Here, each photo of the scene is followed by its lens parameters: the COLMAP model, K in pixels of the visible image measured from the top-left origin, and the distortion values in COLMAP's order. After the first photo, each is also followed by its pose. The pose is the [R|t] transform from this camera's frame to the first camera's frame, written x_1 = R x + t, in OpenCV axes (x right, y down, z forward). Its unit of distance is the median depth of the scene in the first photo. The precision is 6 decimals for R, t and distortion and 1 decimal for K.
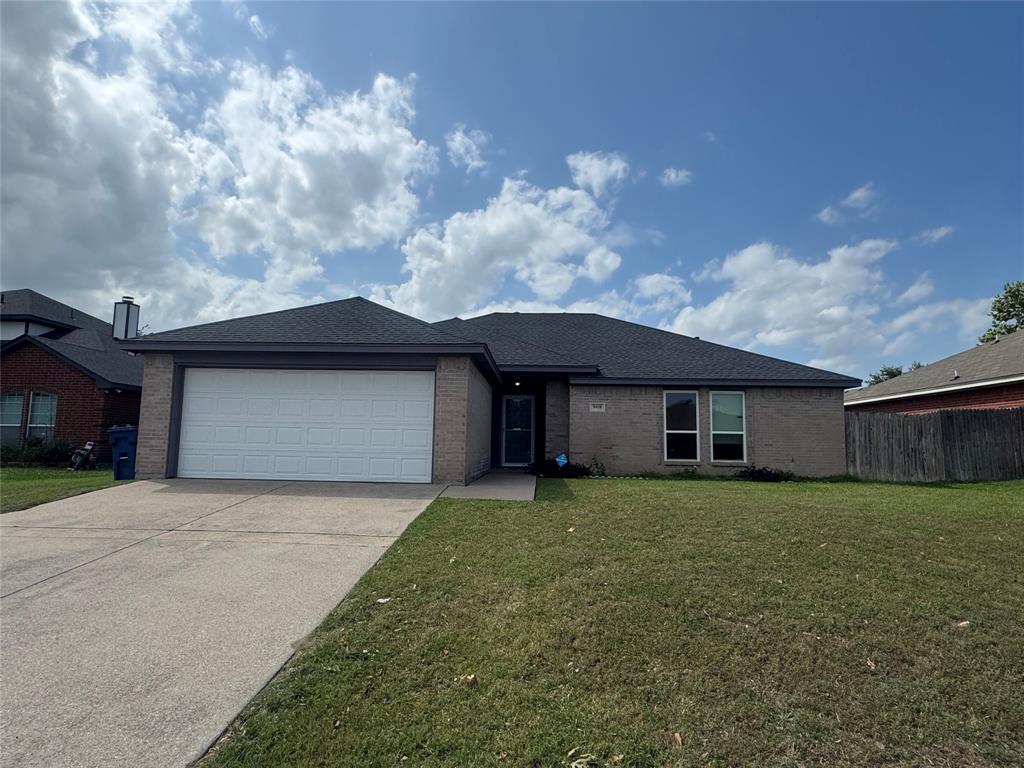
lens RADIAL K [[599.6, 0, 513.2], [0, 599.6, 383.3], [0, 0, 1]] dist [-0.001185, -0.000196]
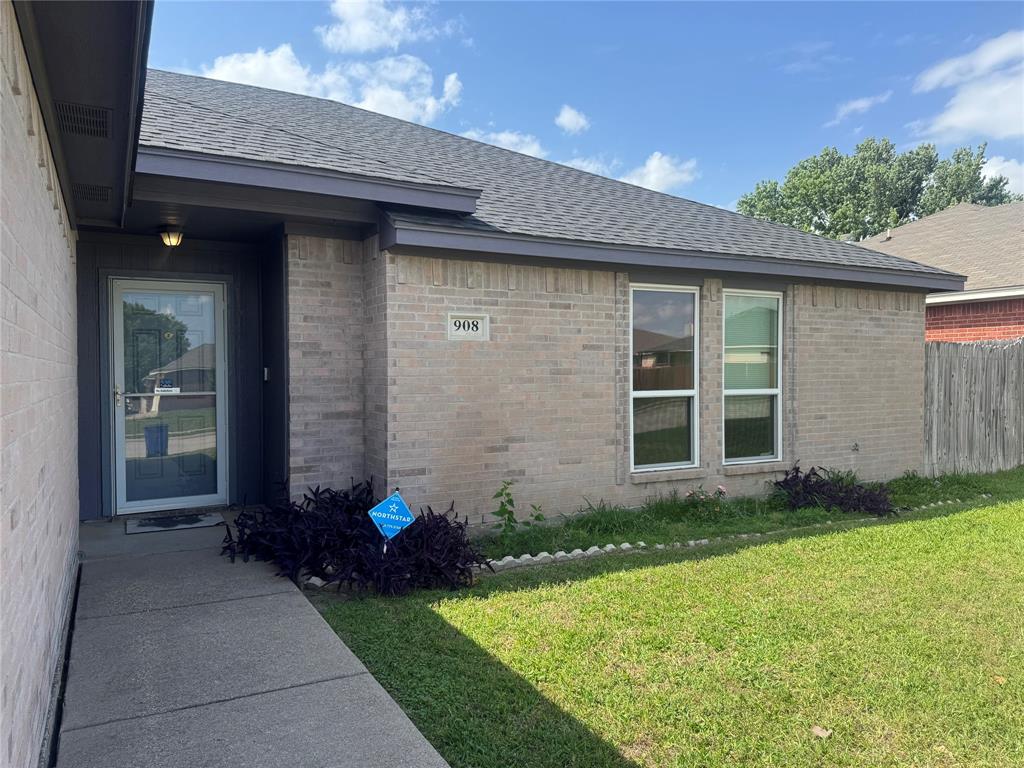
lens RADIAL K [[726.7, 0, 510.5], [0, 726.7, 392.4], [0, 0, 1]] dist [0.036526, -0.035623]
pose [[0.849412, -0.035006, 0.526569, -0.047650], [-0.038111, 0.991123, 0.127367, 0.024784], [-0.526353, -0.128256, 0.840537, 0.660623]]
